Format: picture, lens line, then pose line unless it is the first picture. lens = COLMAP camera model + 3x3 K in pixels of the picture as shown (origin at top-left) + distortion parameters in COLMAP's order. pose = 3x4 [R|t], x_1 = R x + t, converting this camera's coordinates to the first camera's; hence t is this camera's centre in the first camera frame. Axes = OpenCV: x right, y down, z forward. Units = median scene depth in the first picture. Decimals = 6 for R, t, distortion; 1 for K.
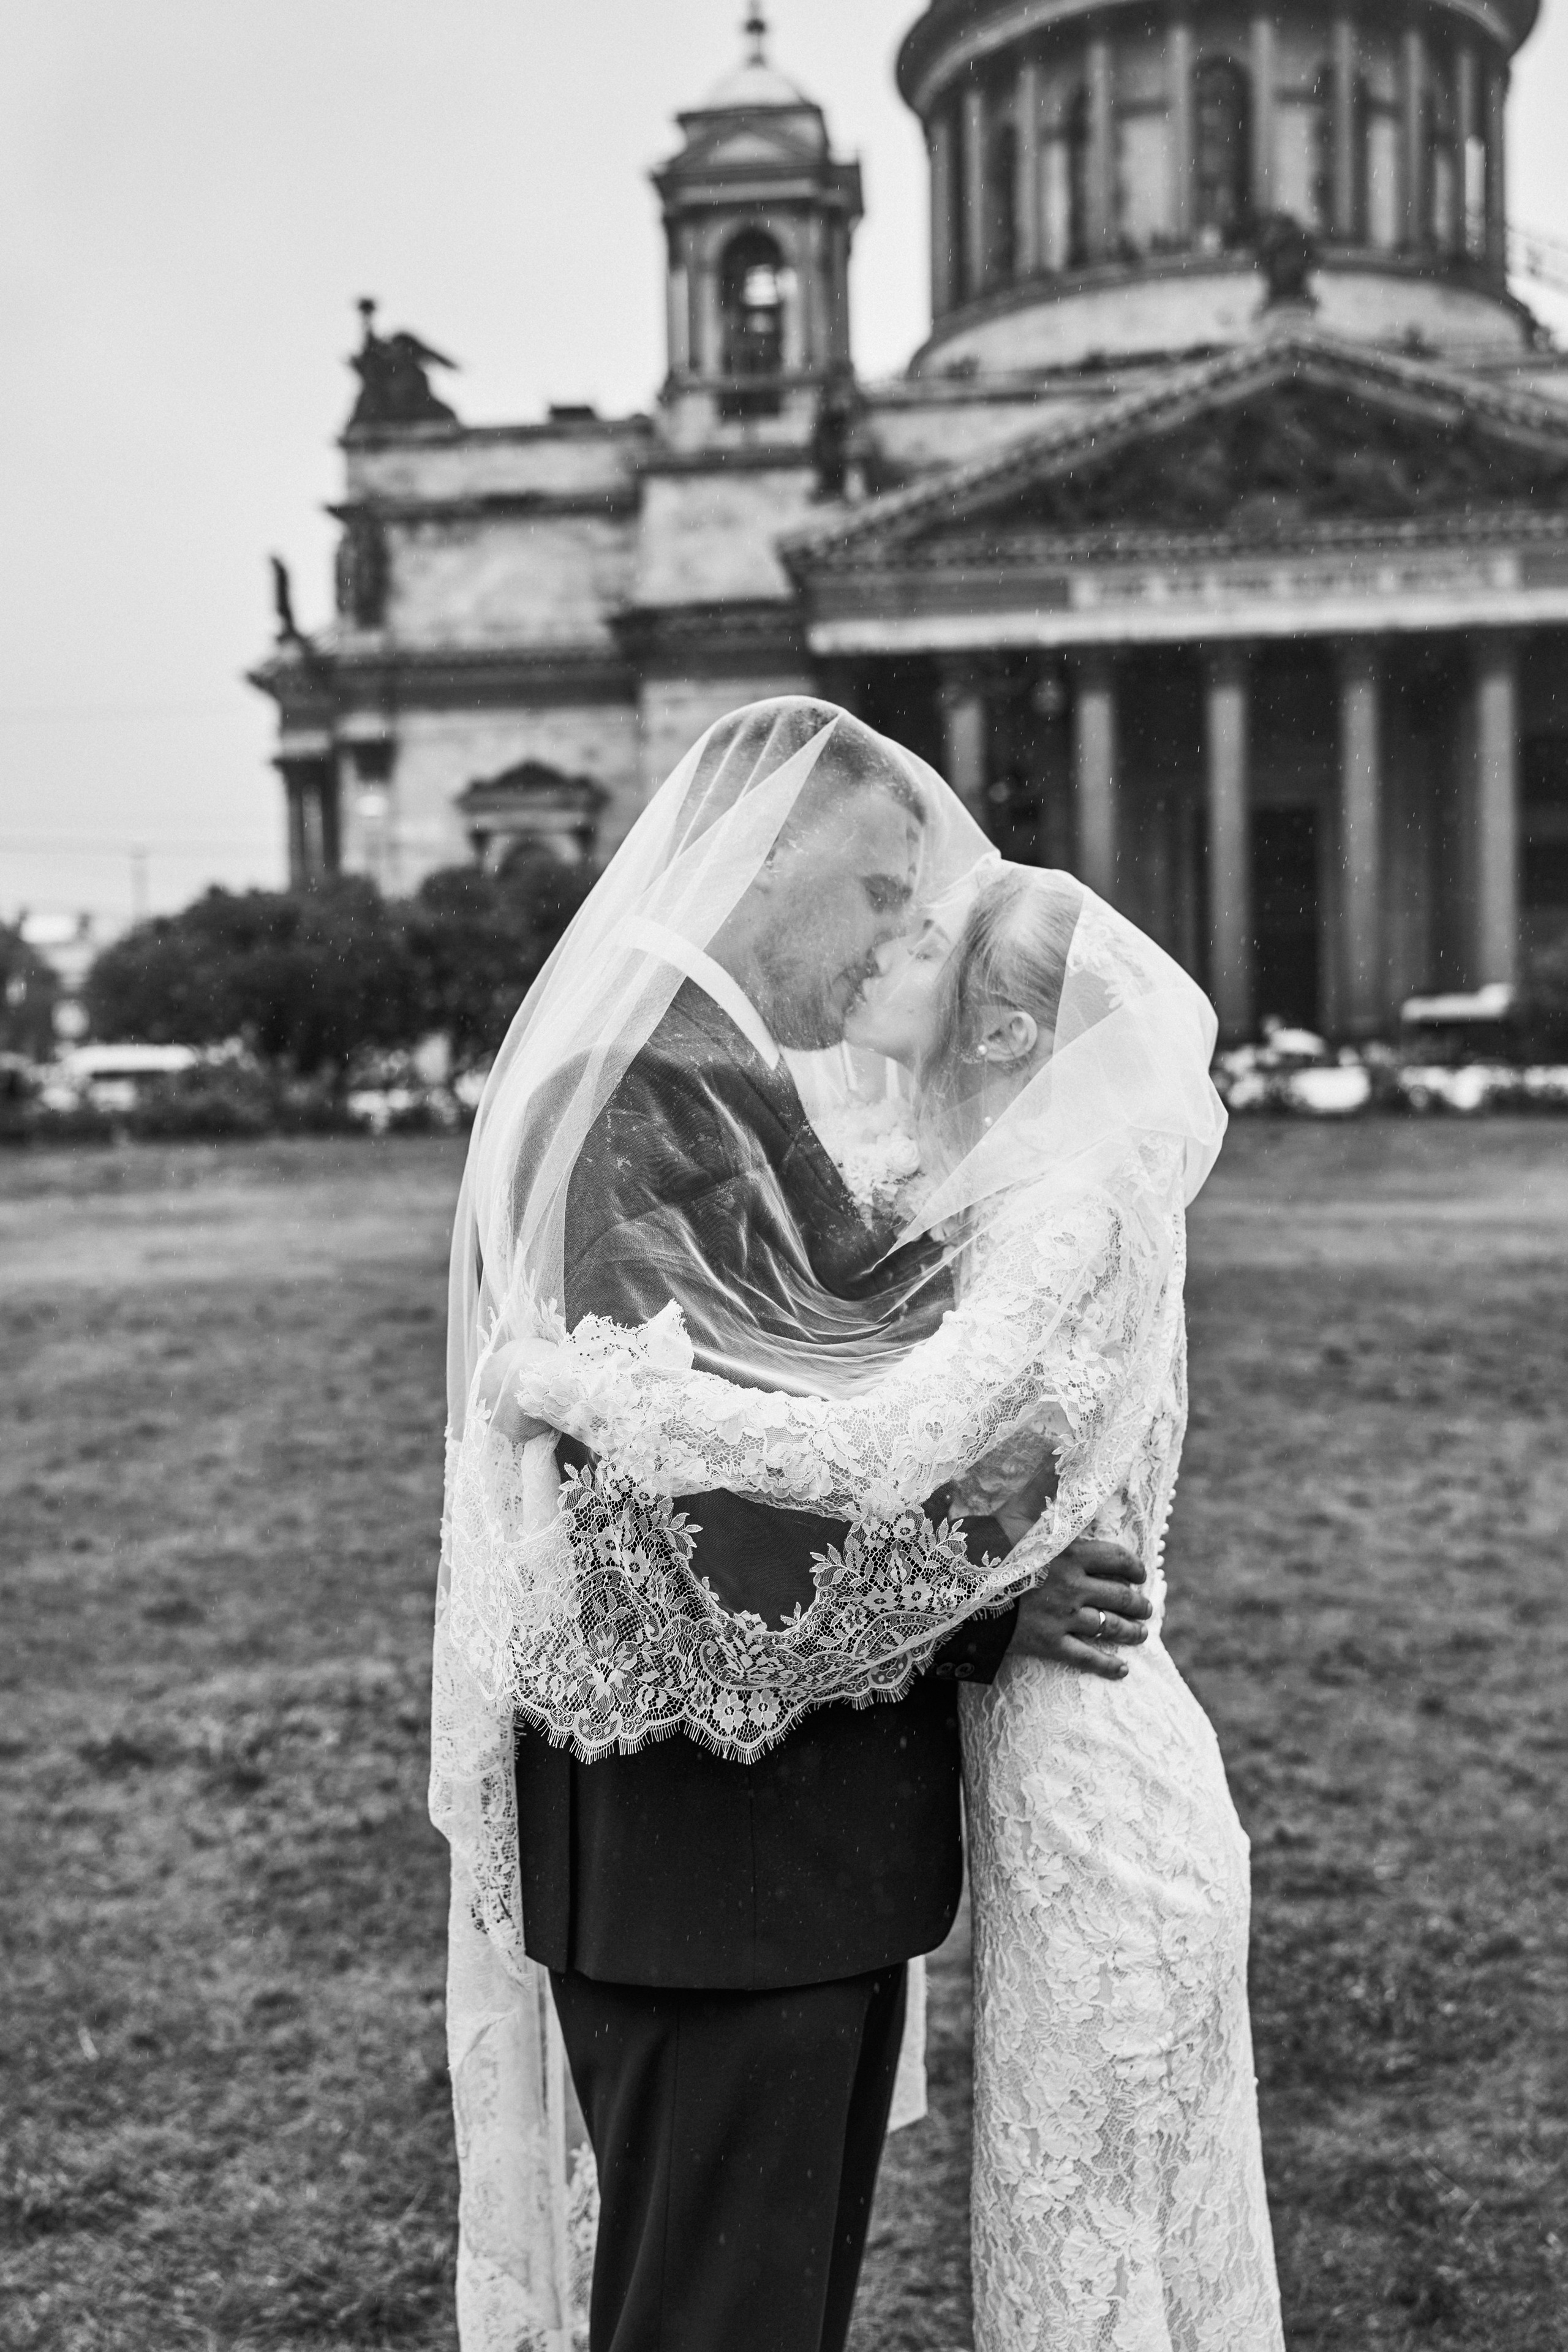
lens RADIAL K [[2261.9, 0, 767.1], [0, 2261.9, 1141.2], [0, 0, 1]] dist [0.005844, 0.013568]
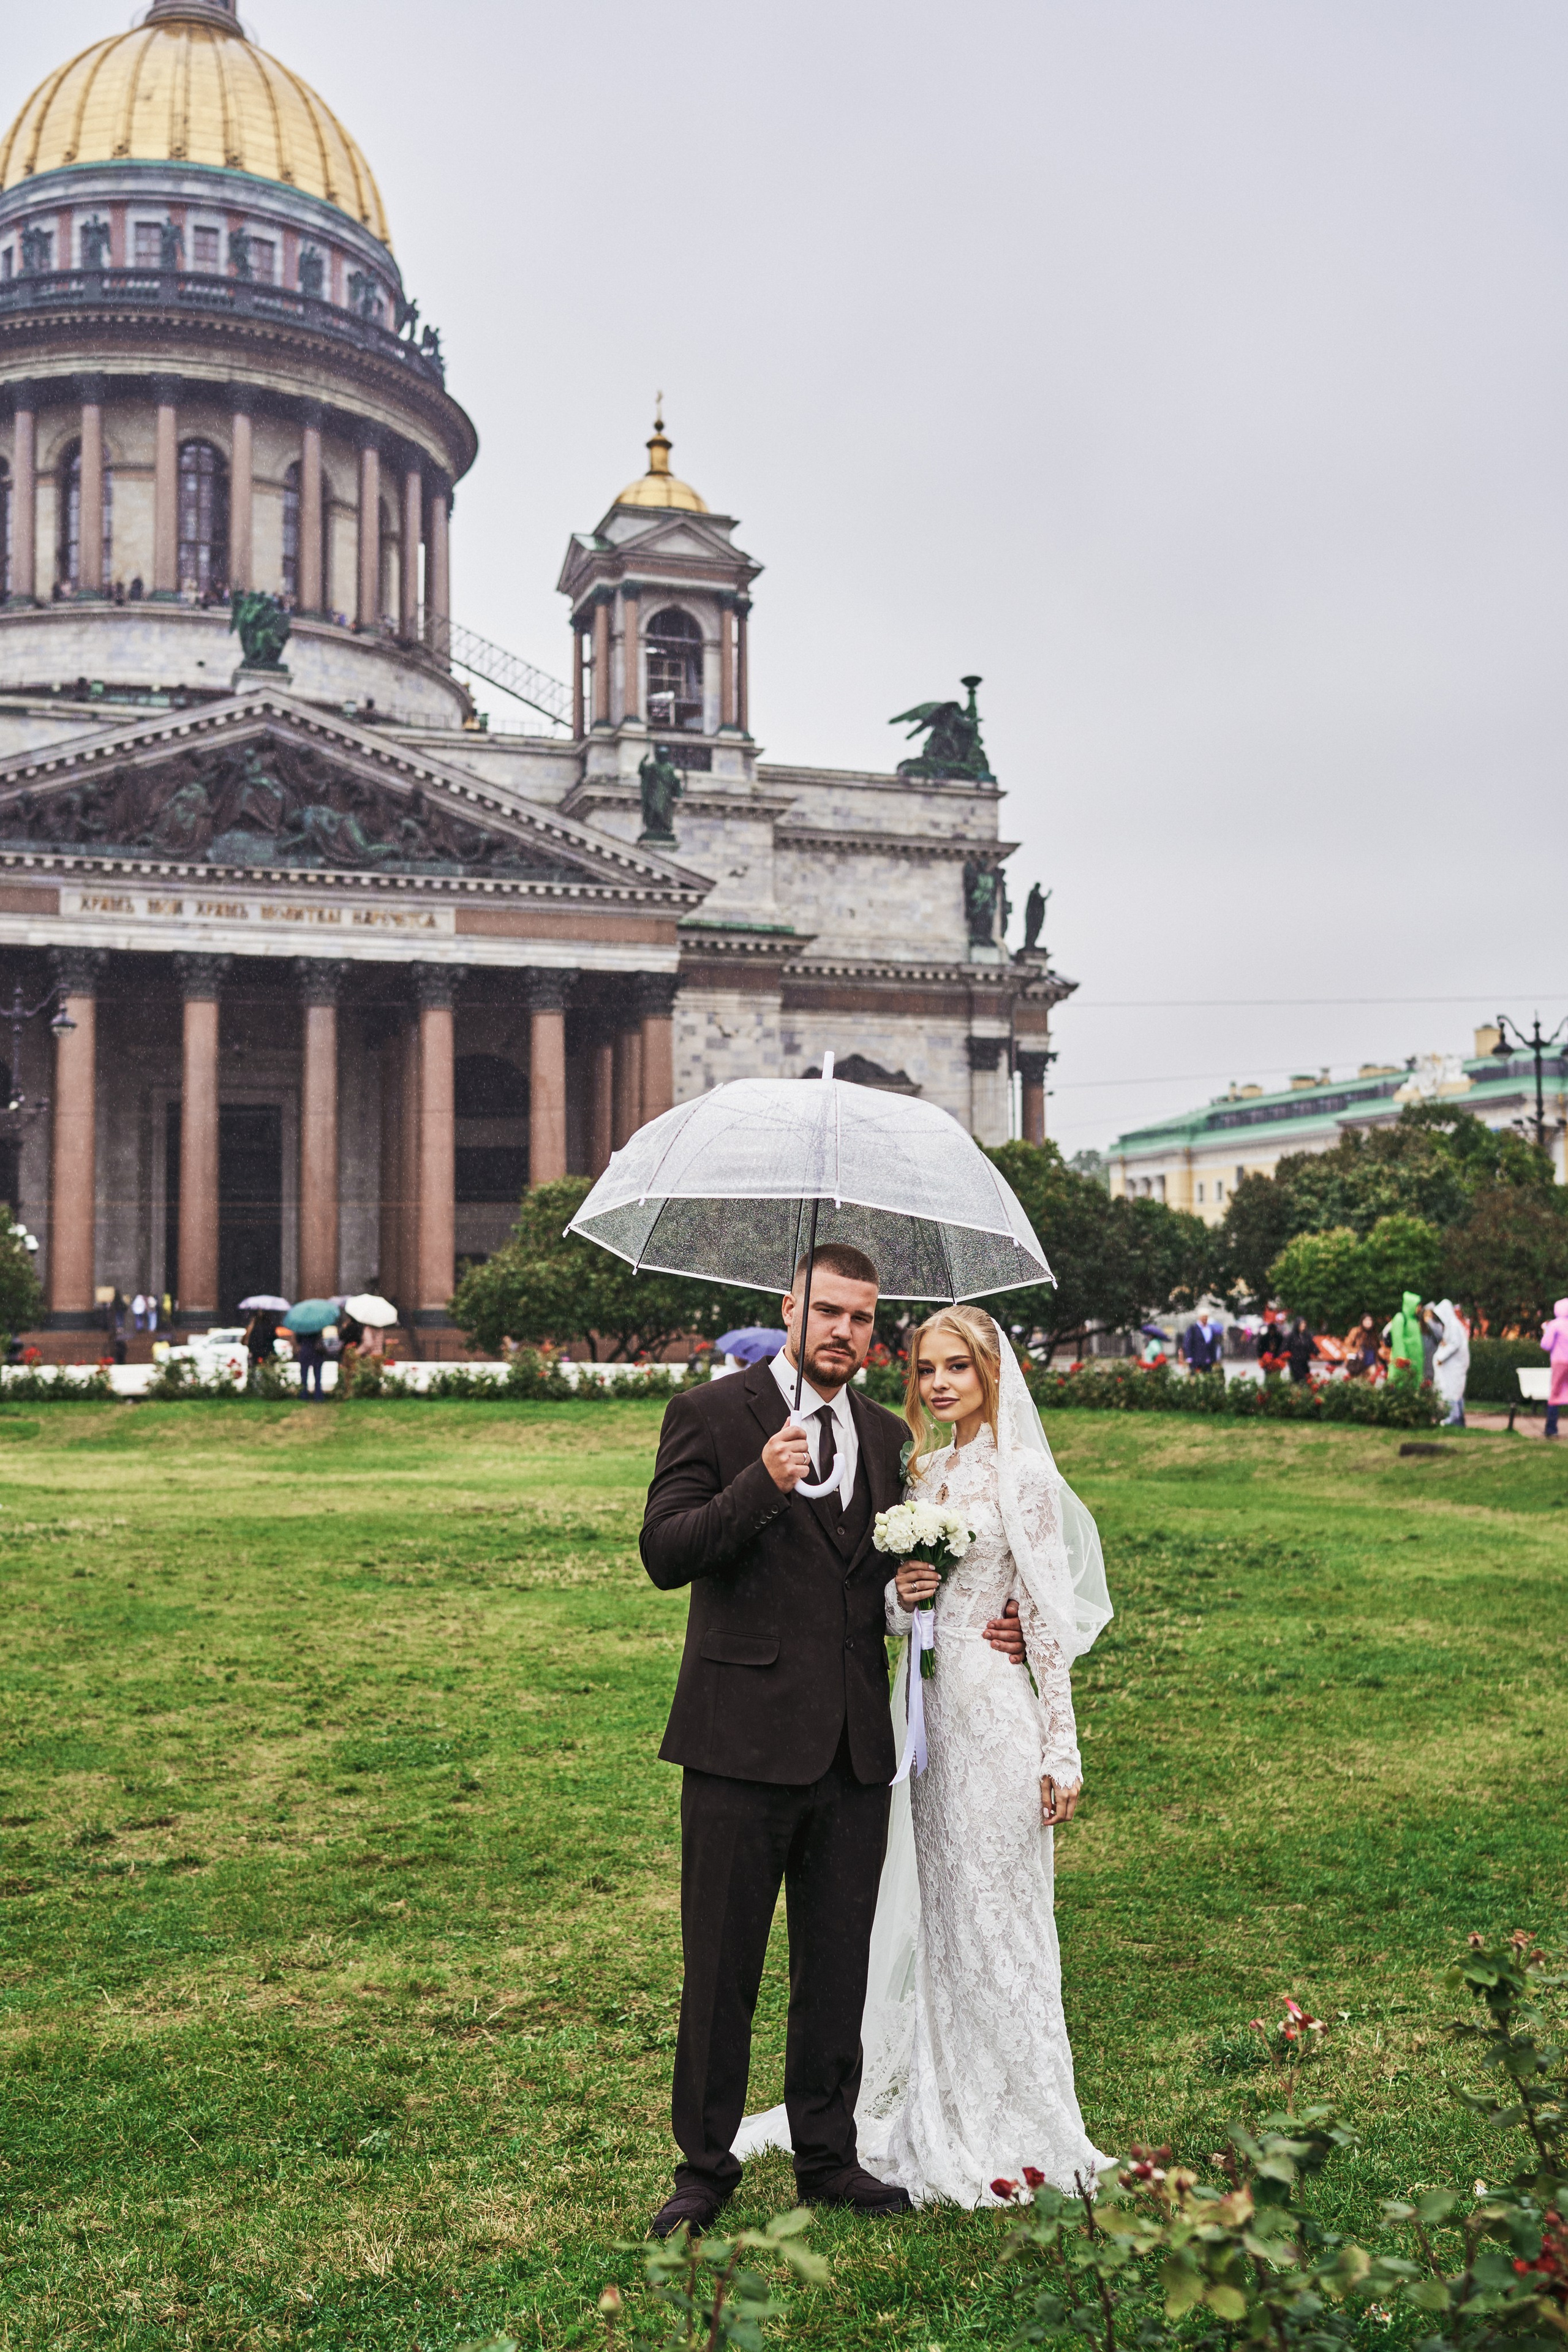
lens RADIAL K [[2301.1, 0, 789.2], [0, 2301.1, 1178.6], [0, 0, 1]] dist [0.006065, 0.016018]
pose [[0.892528, 0.037970, 0.449390, -0.040637], [0.006388, 0.995285, -0.096780, -0.003616], [-0.450946, 0.089249, 0.888078, -0.111243]]
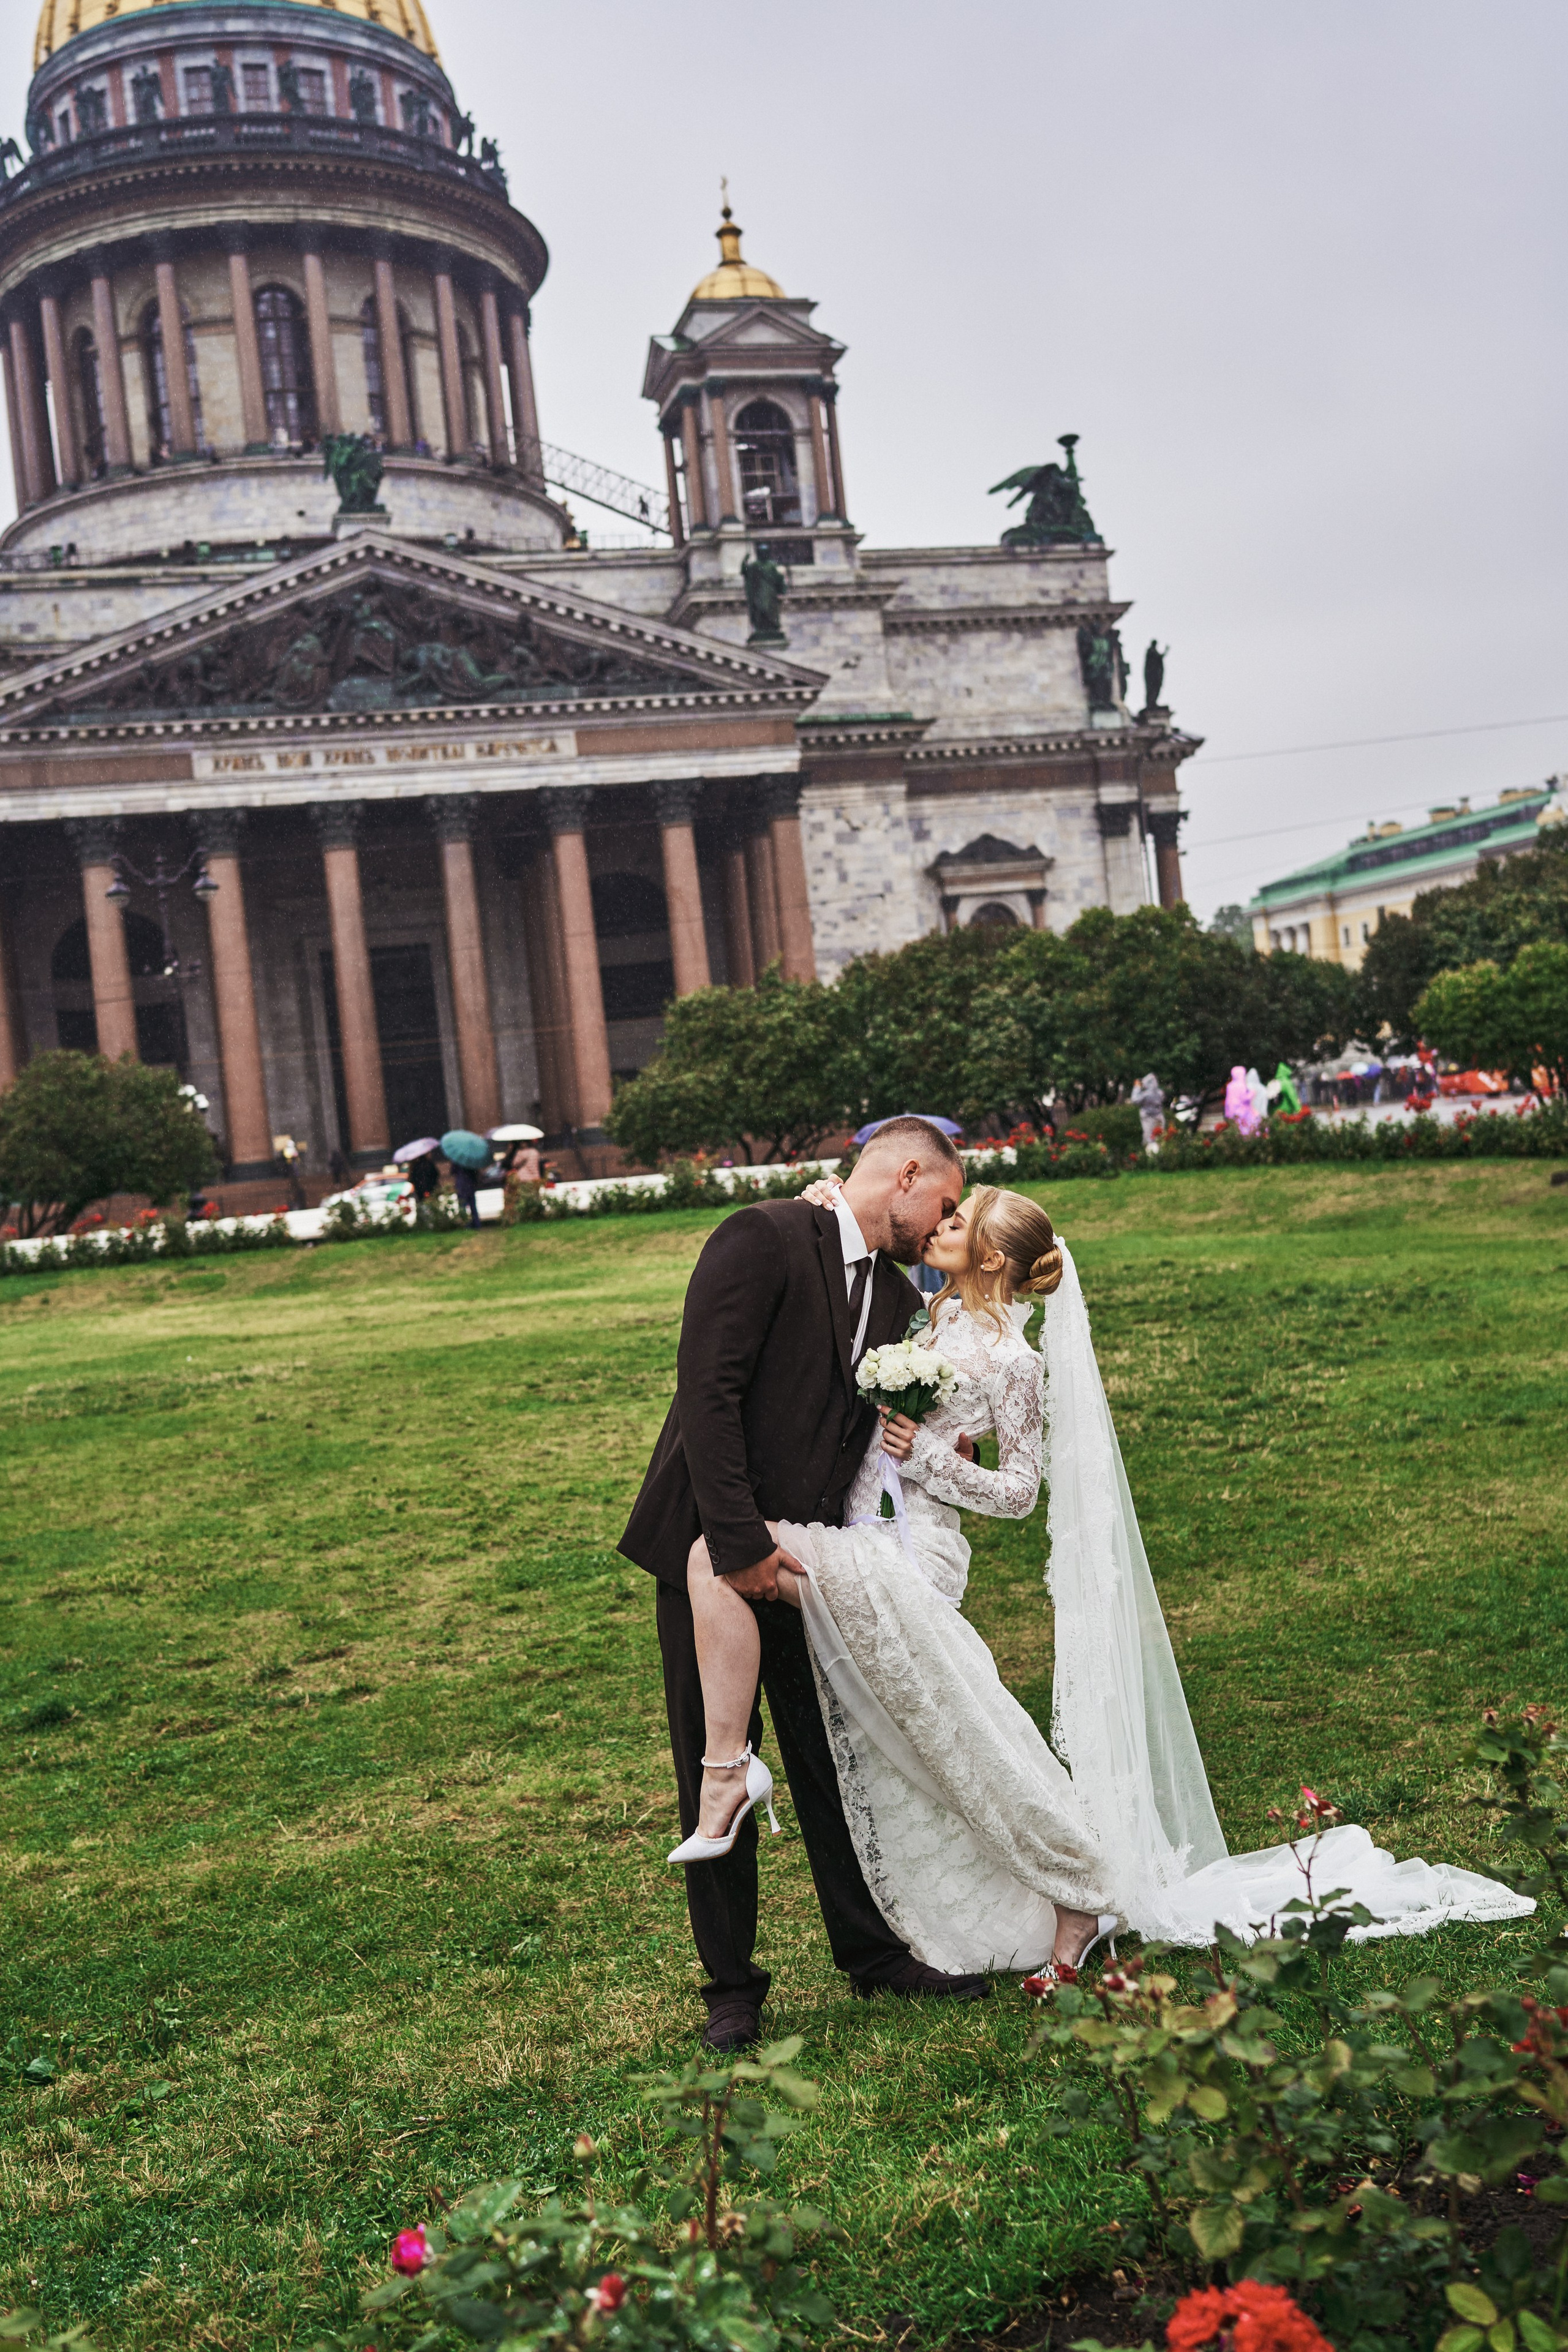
lens RADIAL K [[2262.9, 0, 784.0], [0, 2262.9, 1176.0], [0, 0, 1]] dist [0.009014, 0.007230]
pose [[0.920354, -0.087776, 0.381108, -0.035918], [0.099168, 0.995017, -0.010317, -0.004548], [-0.378303, 0.047289, 0.924473, -0.112132]]
